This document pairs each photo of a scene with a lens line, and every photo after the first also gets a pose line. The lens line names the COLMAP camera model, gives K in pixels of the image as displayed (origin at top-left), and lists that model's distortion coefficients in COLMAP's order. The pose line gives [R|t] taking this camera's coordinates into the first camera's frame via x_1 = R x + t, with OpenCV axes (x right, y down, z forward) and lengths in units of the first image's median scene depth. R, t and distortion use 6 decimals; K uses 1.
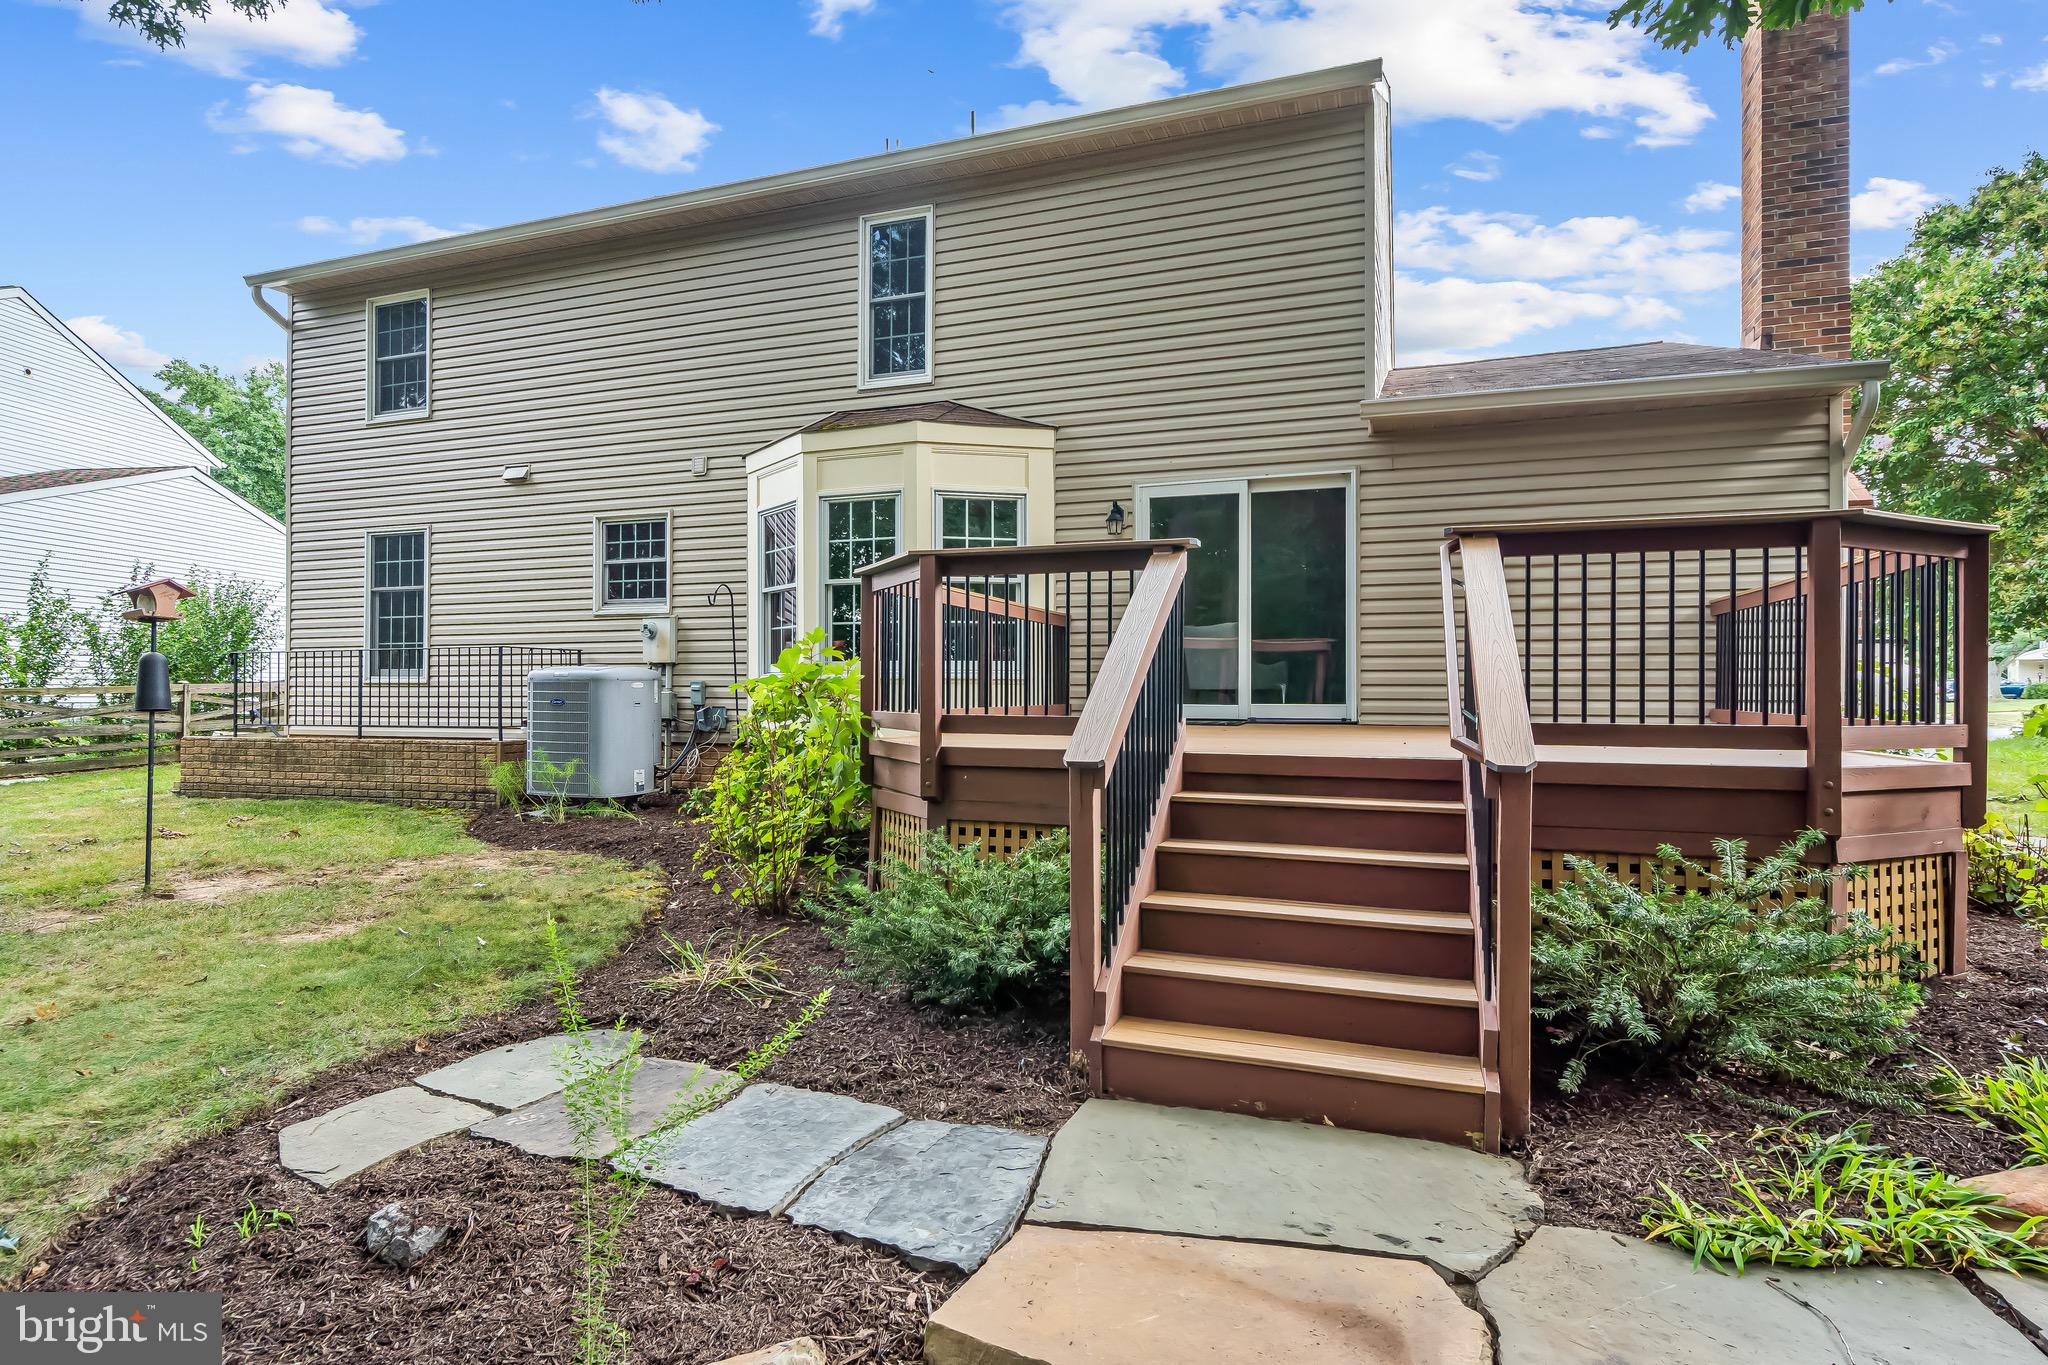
lens RADIAL K [[1067.8, 0, 1024.0], [0, 1067.8, 682.5], [0, 0, 1]] dist [0.003276, -0.002710]
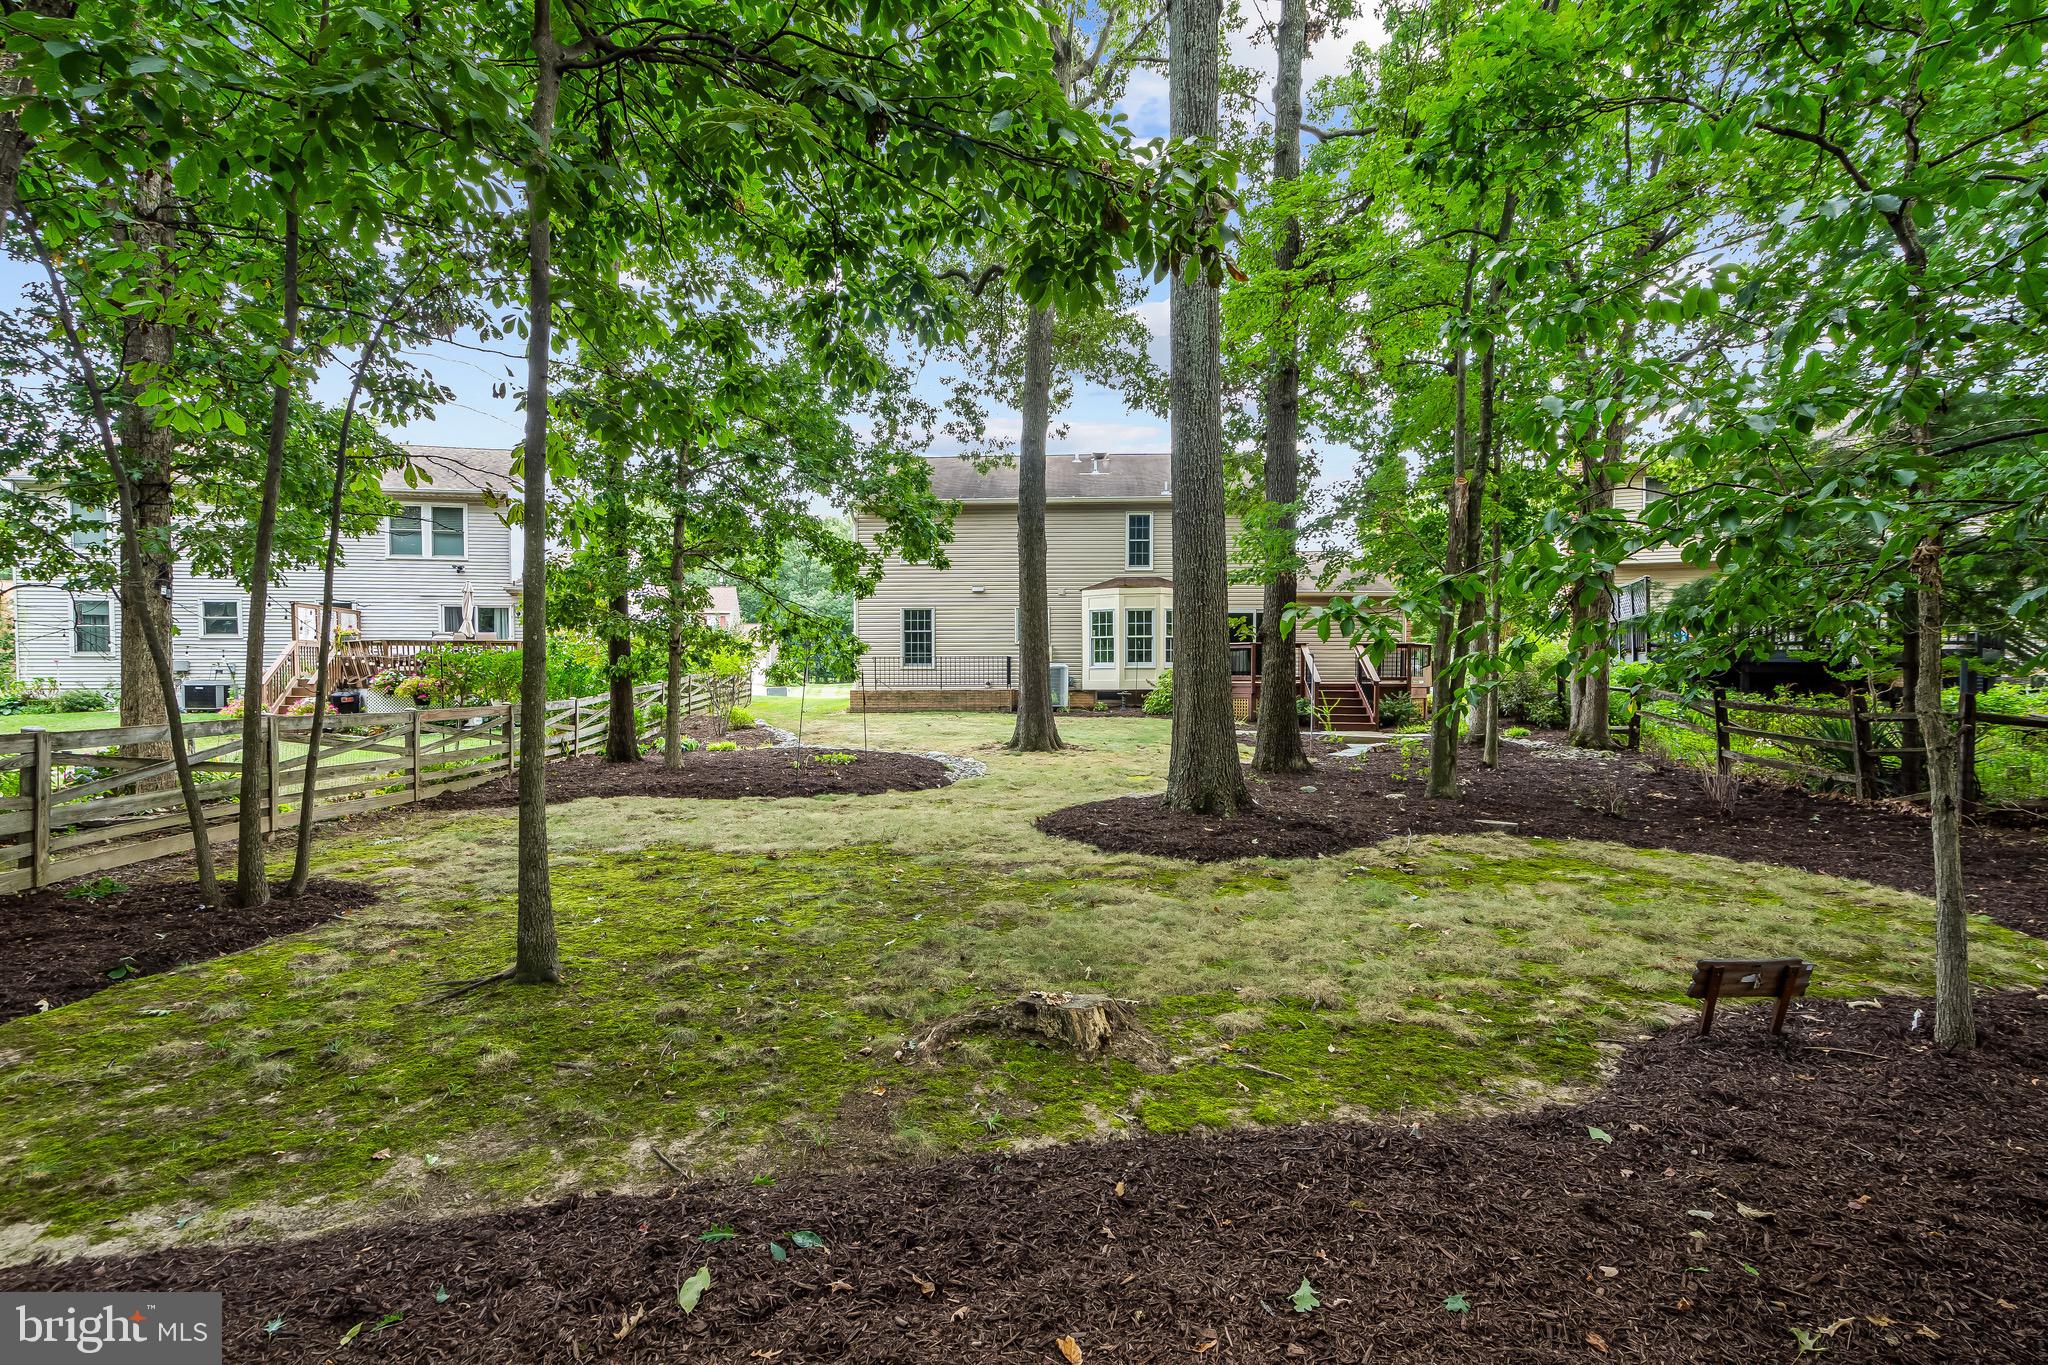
lens RADIAL K [[923.4, 0, 1024.0], [0, 923.4, 682.5], [0, 0, 1]] dist [-0.009542, 0.000662]
pose [[0.961403, -0.003314, 0.275124, -1.243114], [-0.001252, 0.999864, 0.016419, -0.005257], [-0.275142, -0.016130, 0.961268, -1.525821]]
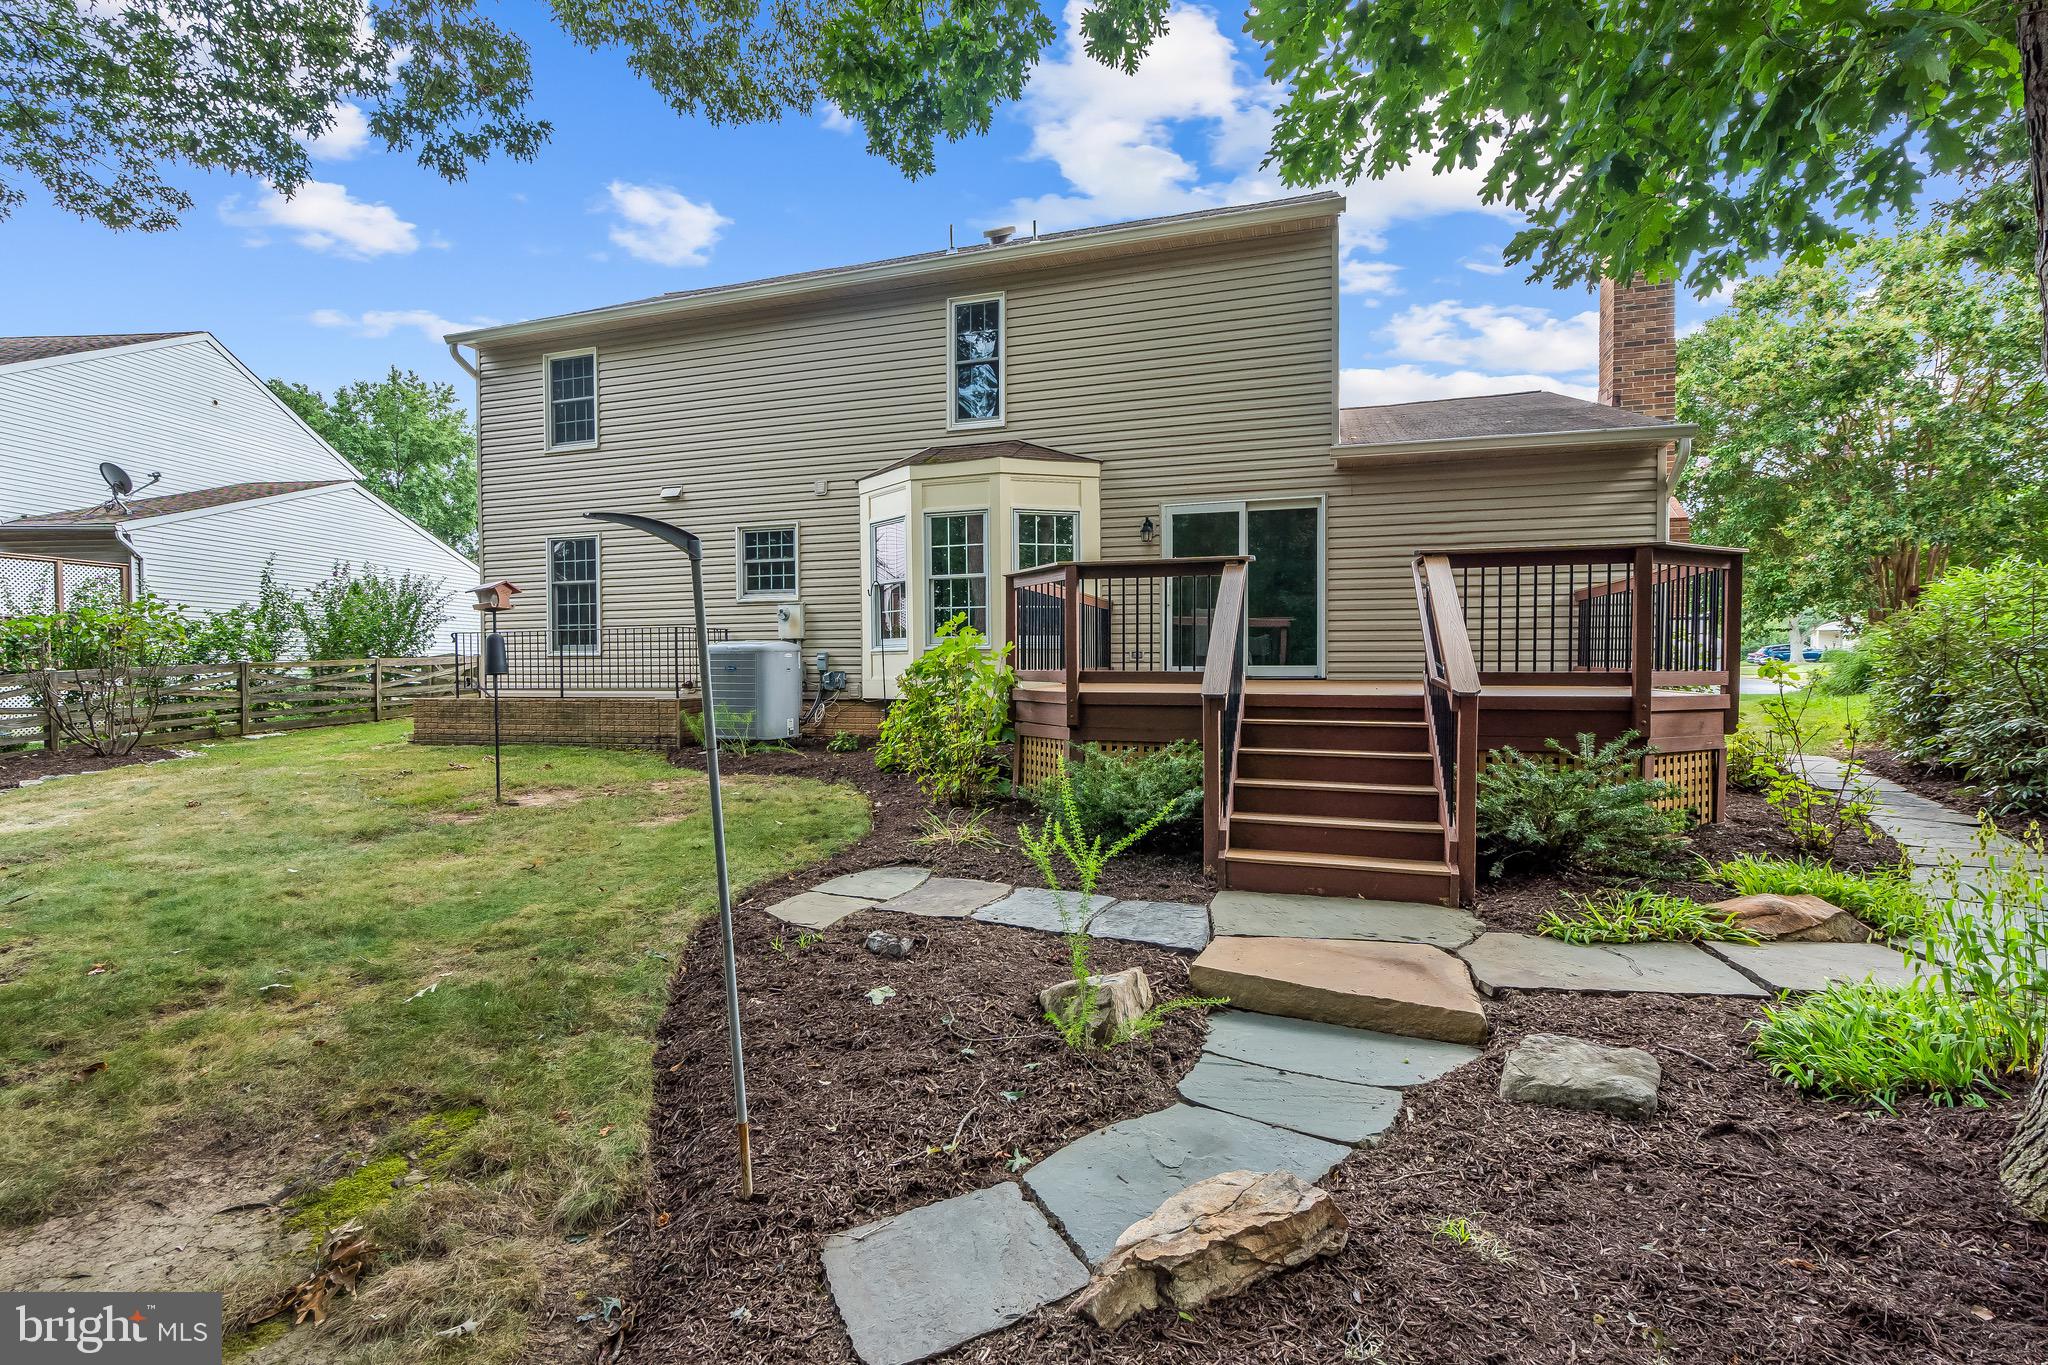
lens RADIAL K [[923.4, 0, 1024.0], [0, 923.4, 682.5], [0, 0, 1]] dist [-0.009542, 0.000662]
pose [[0.999428, -0.007644, 0.032931, -0.109884], [0.006639, 0.999512, 0.030529, 0.003119], [-0.033148, -0.030293, 0.998991, -0.168572]]
